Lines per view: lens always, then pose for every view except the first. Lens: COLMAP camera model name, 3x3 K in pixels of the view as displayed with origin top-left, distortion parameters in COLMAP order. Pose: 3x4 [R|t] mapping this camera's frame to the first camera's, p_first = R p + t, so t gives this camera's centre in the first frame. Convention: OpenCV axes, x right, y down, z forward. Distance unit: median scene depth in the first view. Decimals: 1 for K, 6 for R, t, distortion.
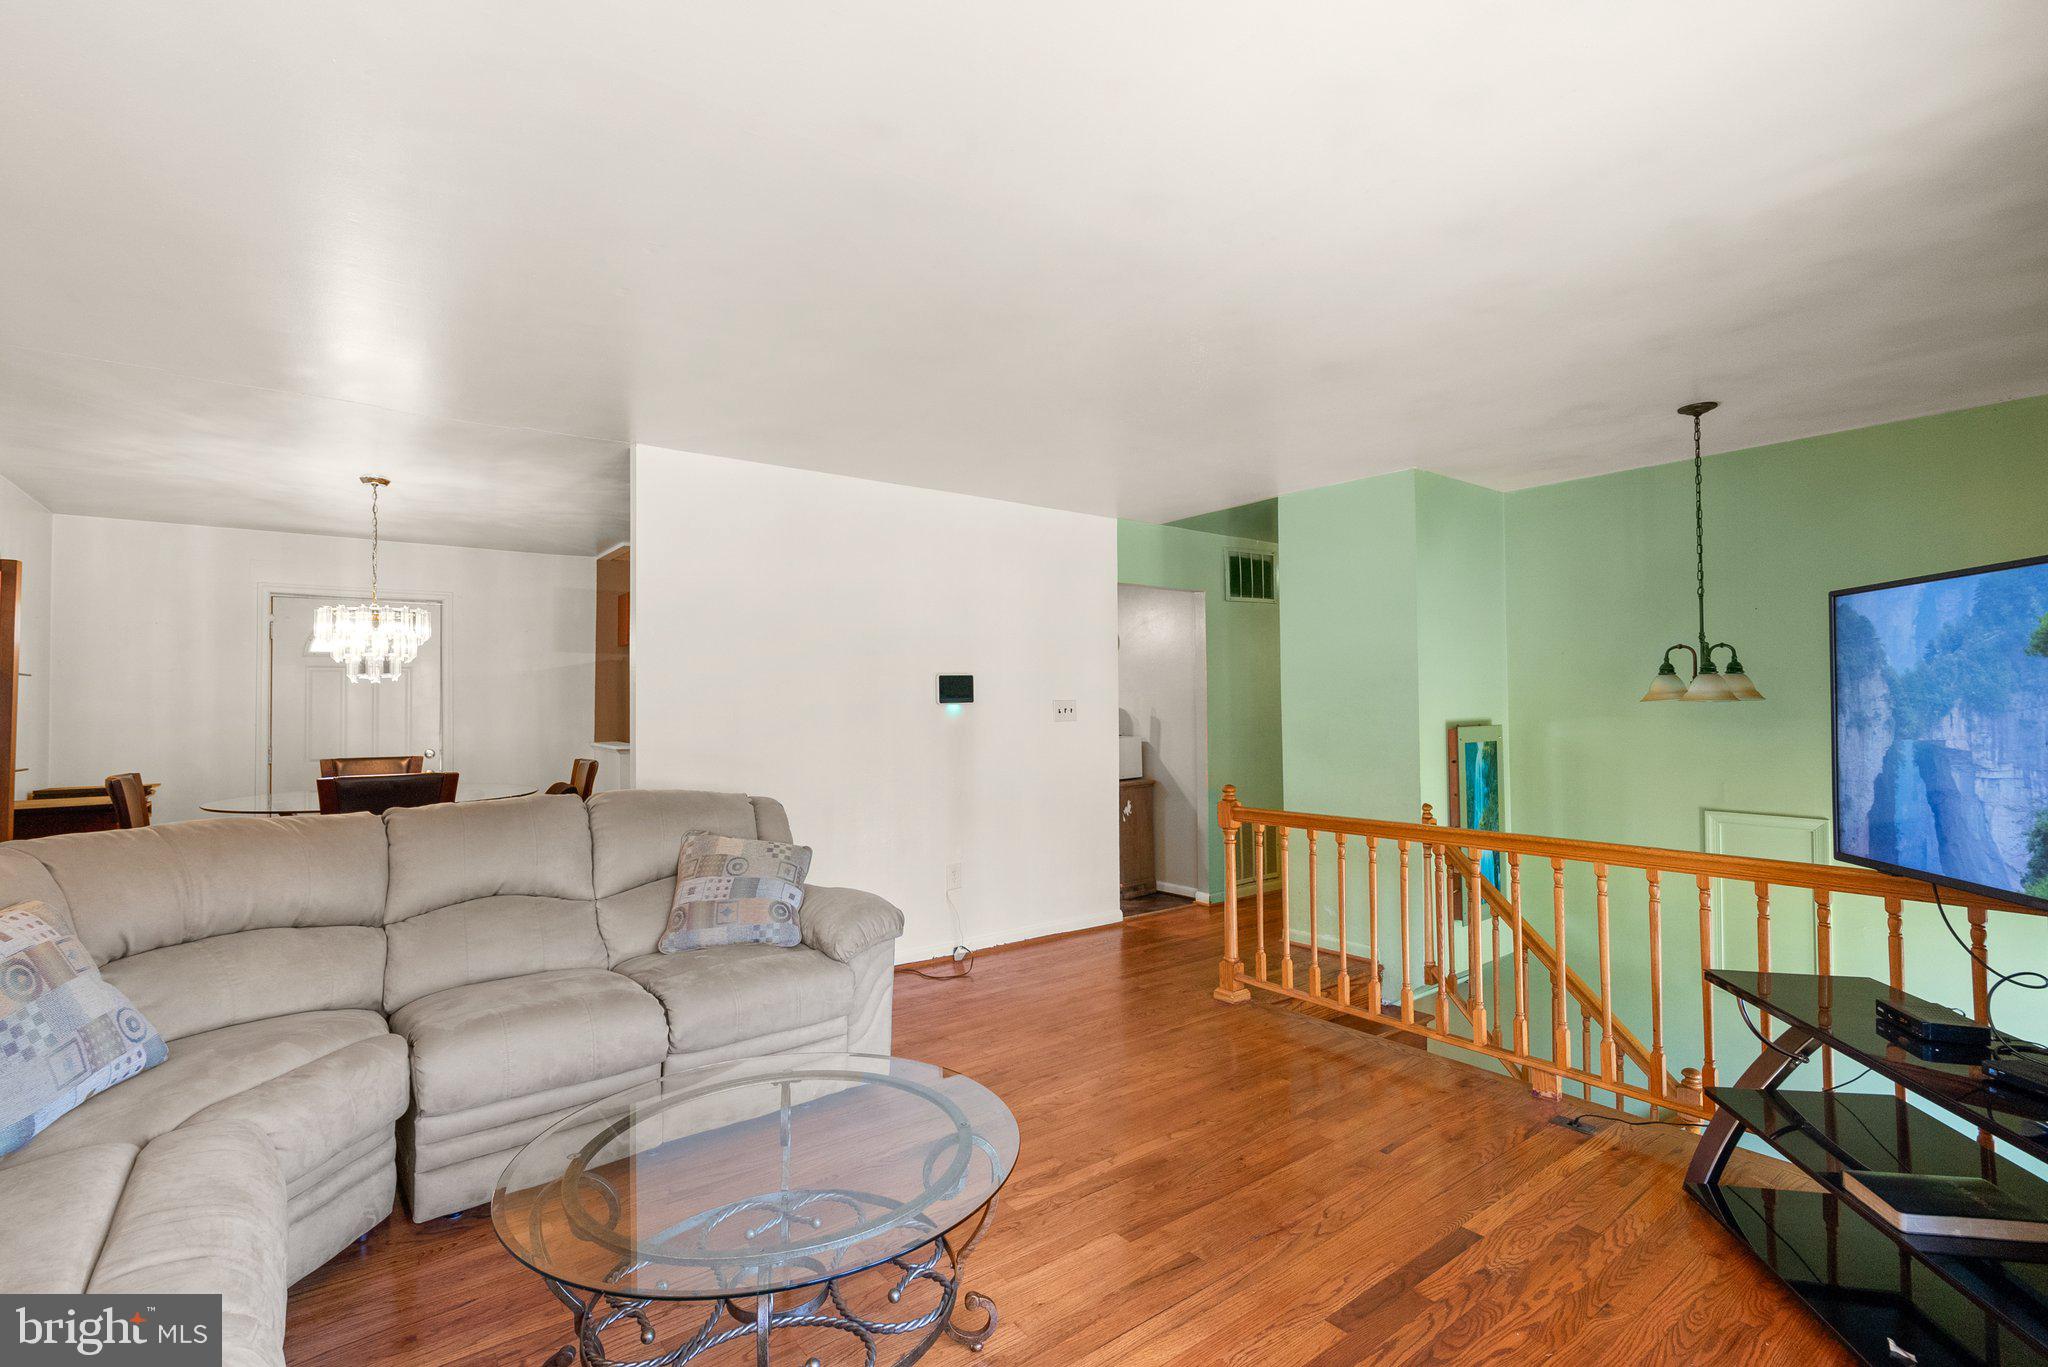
lens RADIAL K [[933.3, 0, 1025.3], [0, 933.3, 691.7], [0, 0, 1]] dist [-0.004861, 0.001964]
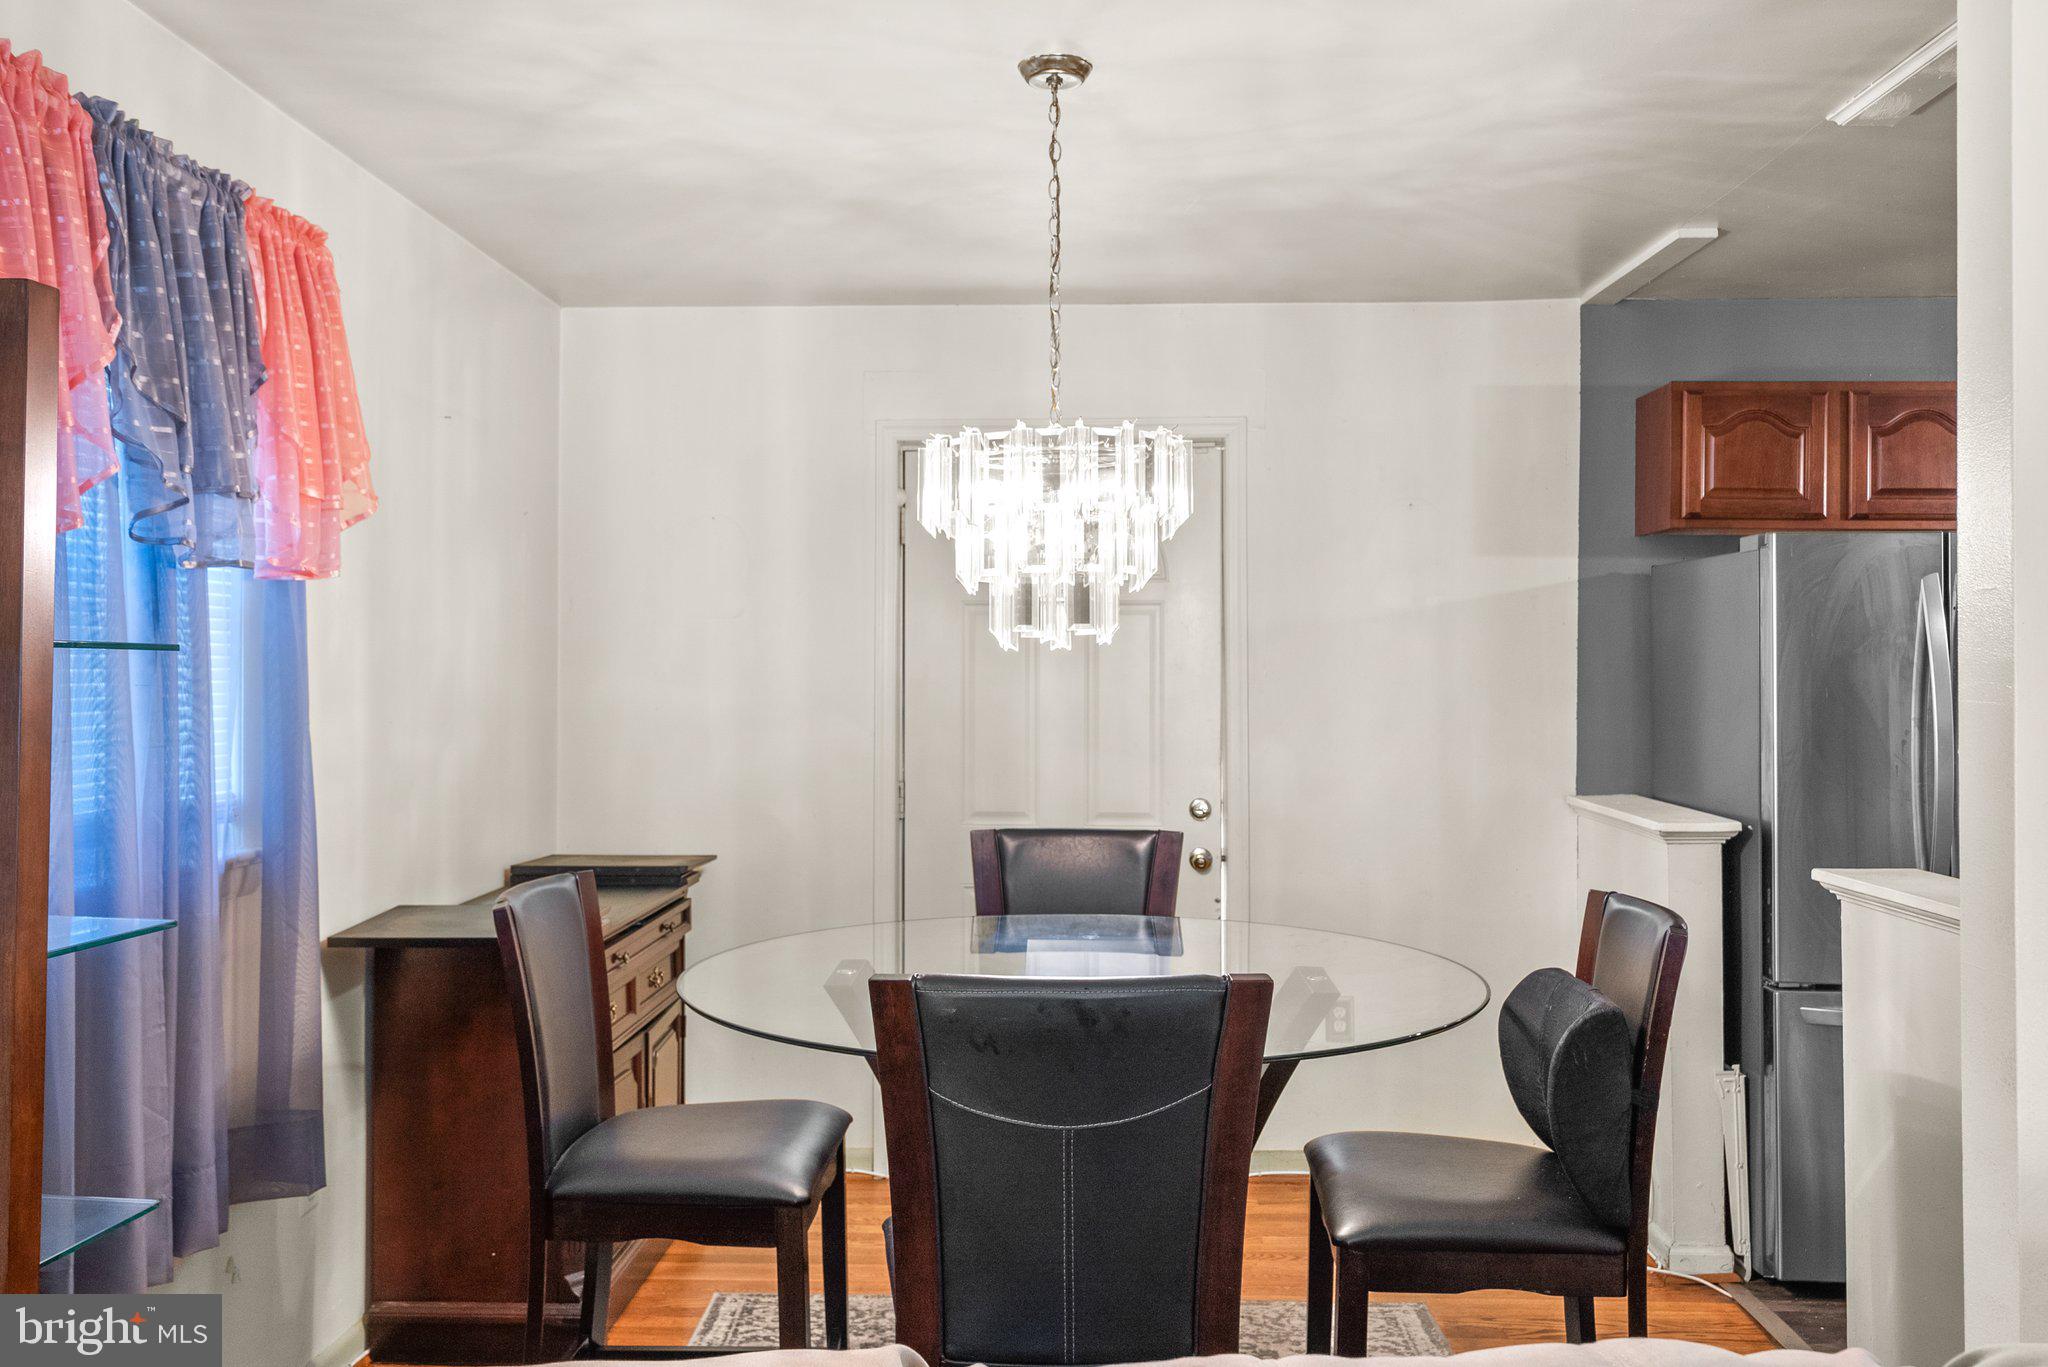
lens RADIAL K [[1801.1, 0, 1025.6], [0, 1801.1, 684.6], [0, 0, 1]] dist [0.086923, 0.001350]
pose [[0.781632, 0.011422, -0.623635, -0.269383], [0.004160, 0.999715, 0.023524, -0.011730], [0.623726, -0.020982, 0.781362, 0.439521]]
